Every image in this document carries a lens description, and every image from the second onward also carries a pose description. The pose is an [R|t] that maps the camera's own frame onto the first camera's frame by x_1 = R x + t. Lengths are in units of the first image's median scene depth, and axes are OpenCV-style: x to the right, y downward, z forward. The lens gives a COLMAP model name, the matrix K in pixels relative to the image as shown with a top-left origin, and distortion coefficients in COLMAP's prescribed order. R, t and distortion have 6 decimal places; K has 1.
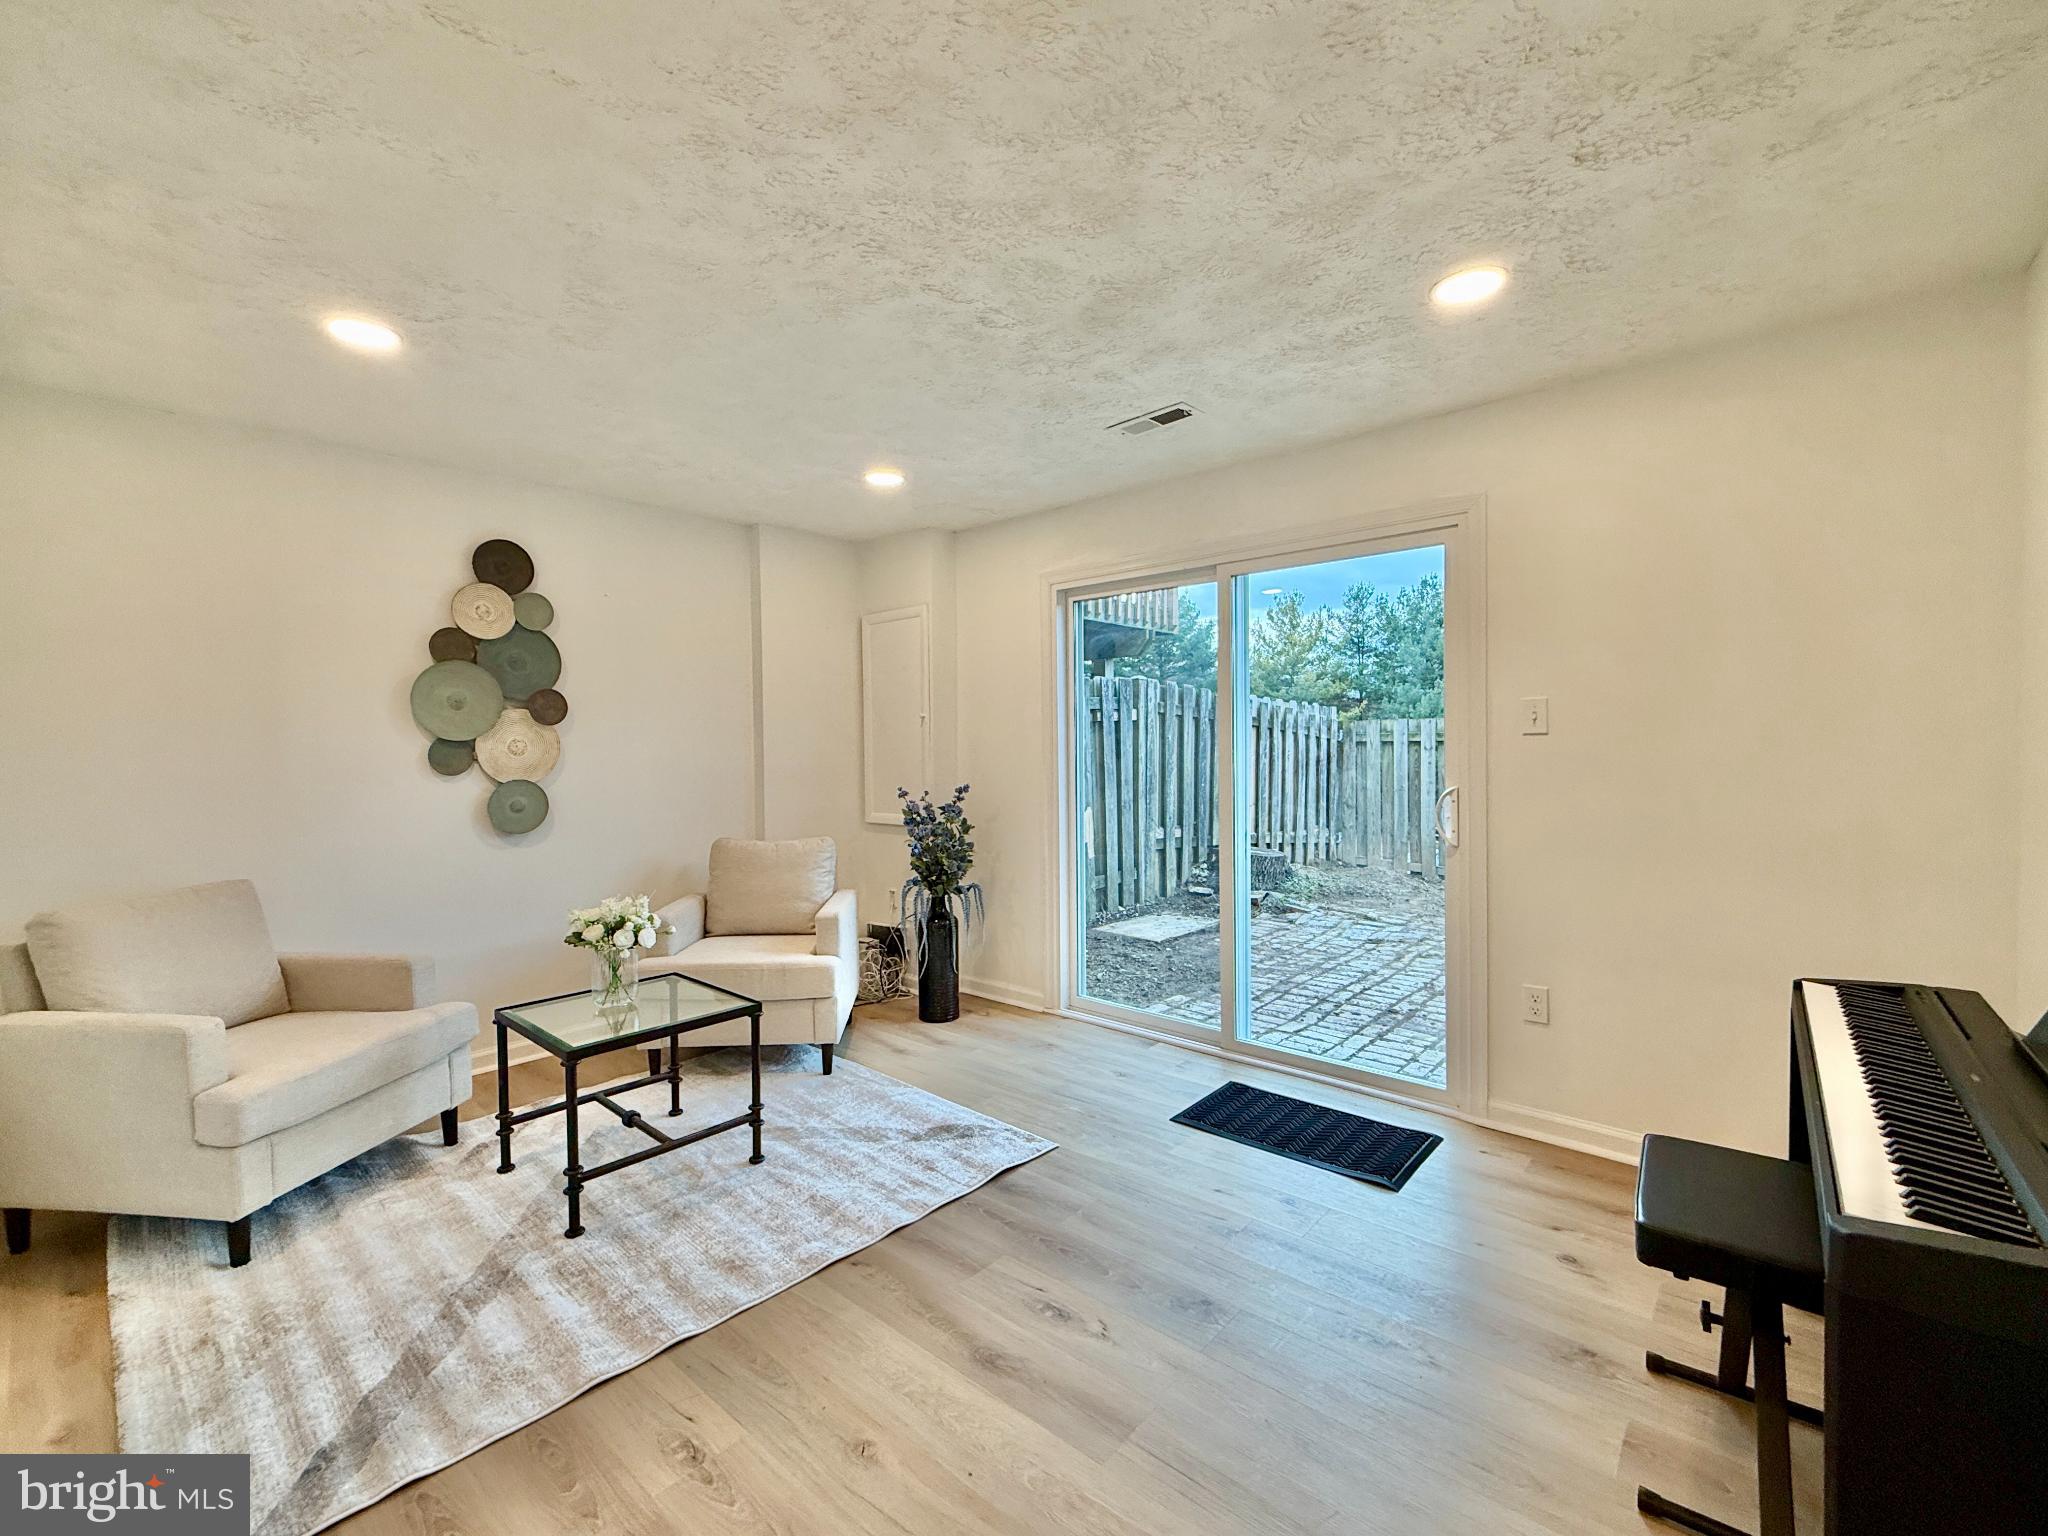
lens RADIAL K [[879.4, 0, 1023.4], [0, 879.4, 763.2], [0, 0, 1]] dist [-0.001693, -0.000730]
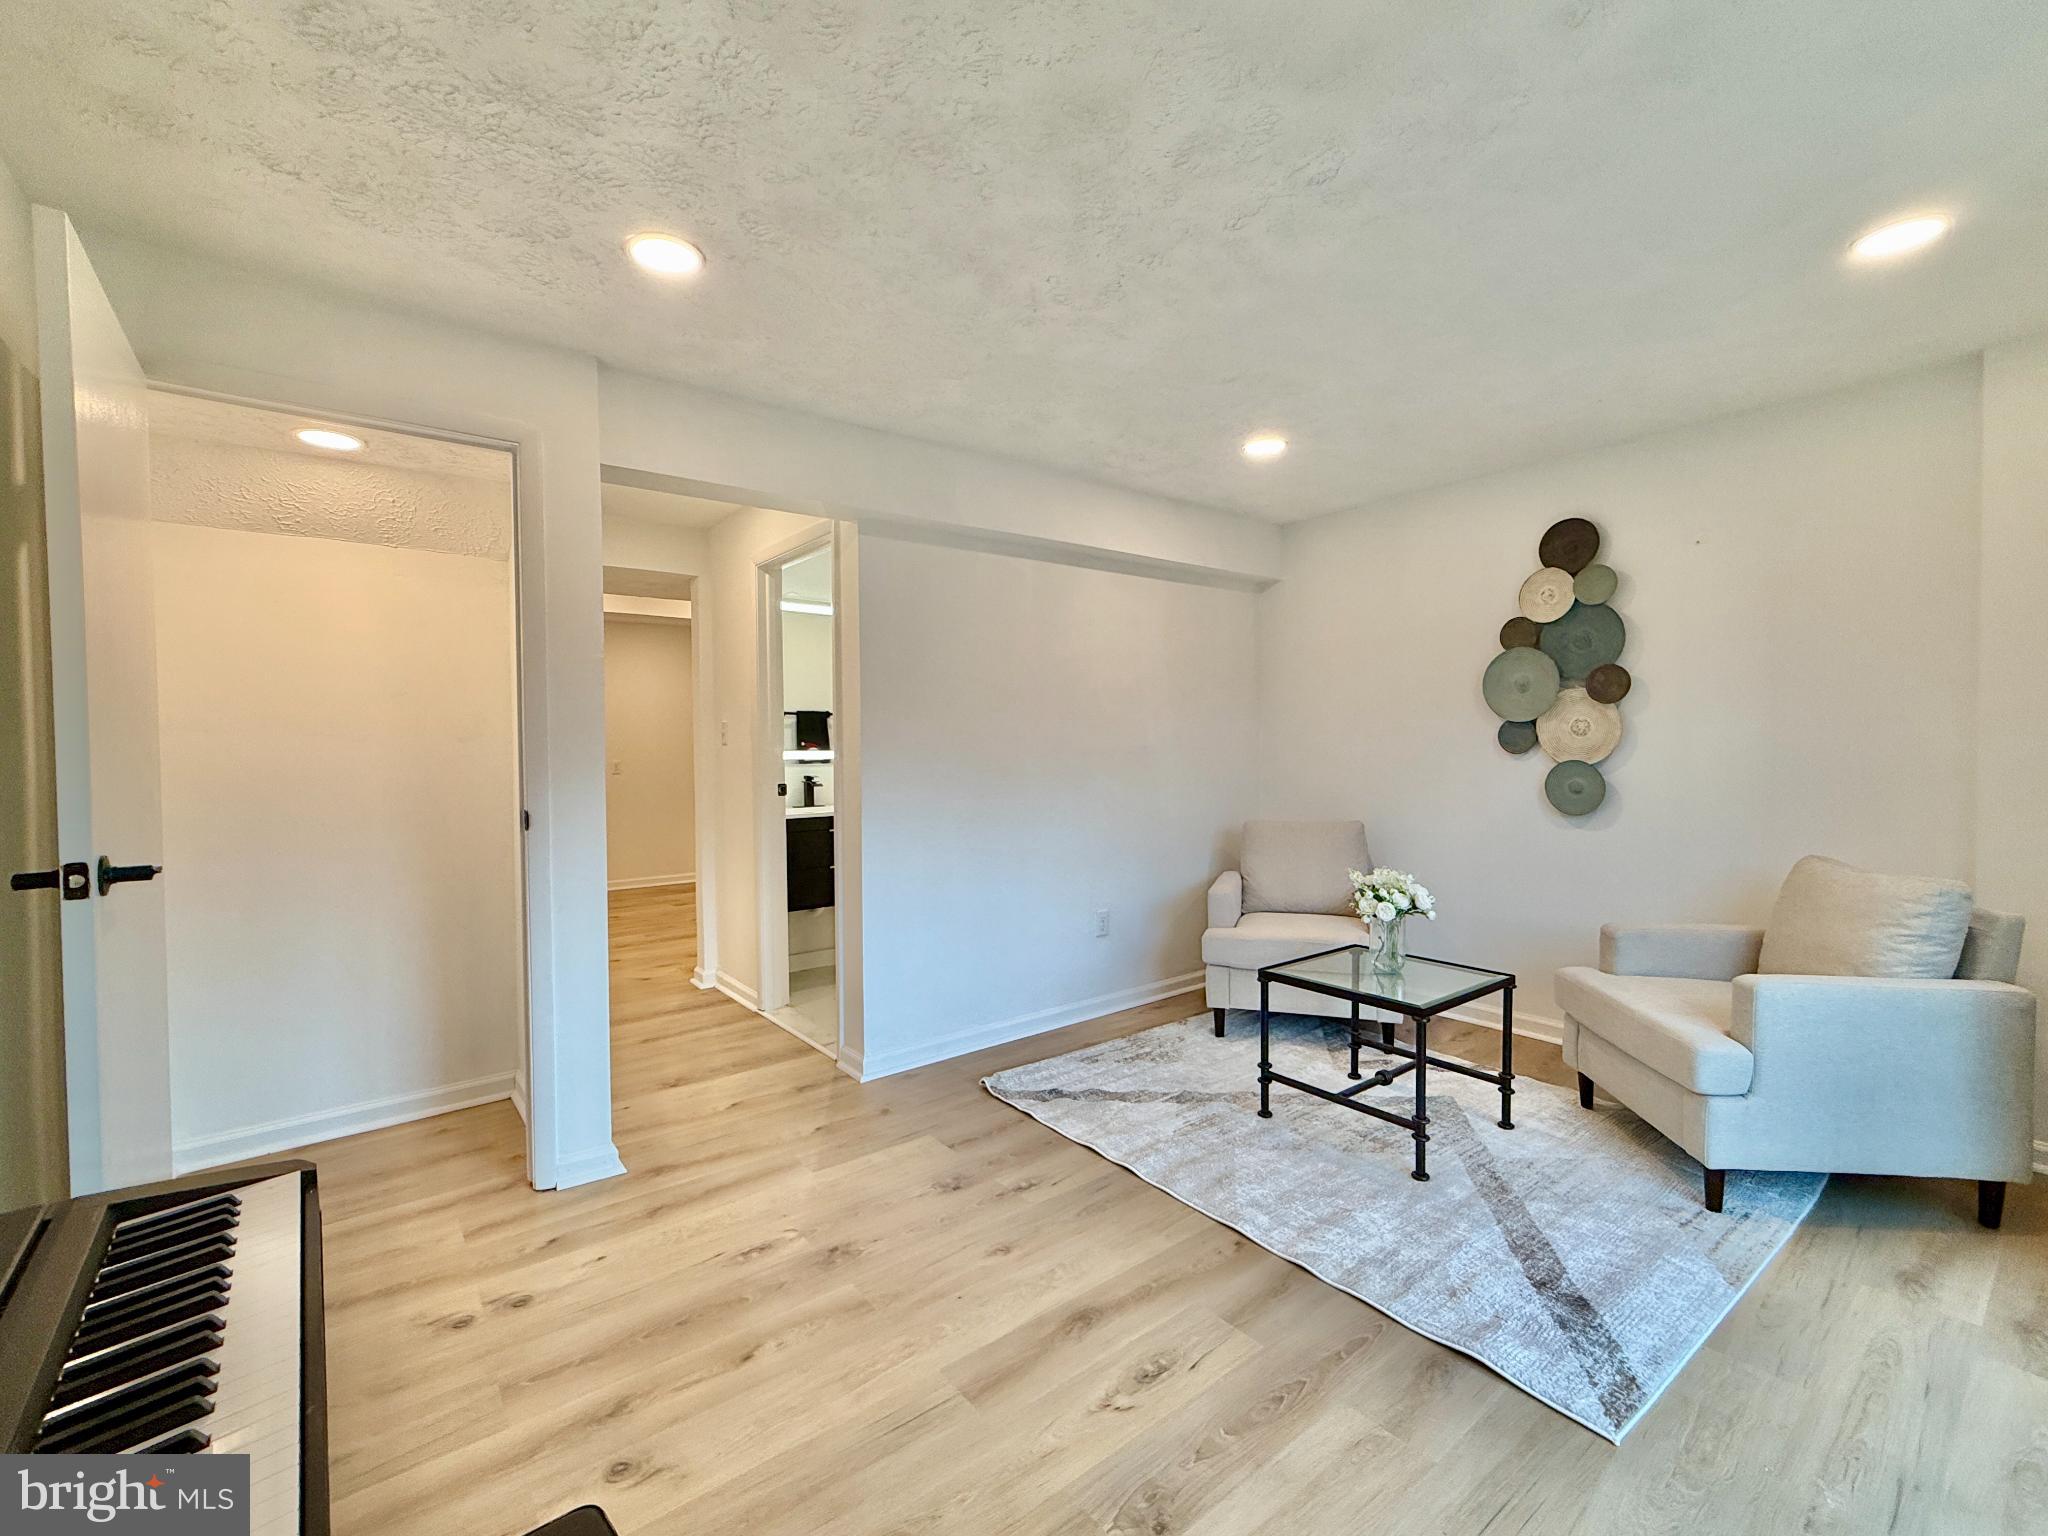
lens RADIAL K [[879.4, 0, 1022.9], [0, 879.4, 763.8], [0, 0, 1]] dist [-0.001693, -0.000730]
pose [[-0.190502, 0.036131, -0.981022, 0.544995], [-0.009188, 0.999213, 0.038586, -0.010499], [0.981644, 0.016364, -0.190020, 0.622920]]
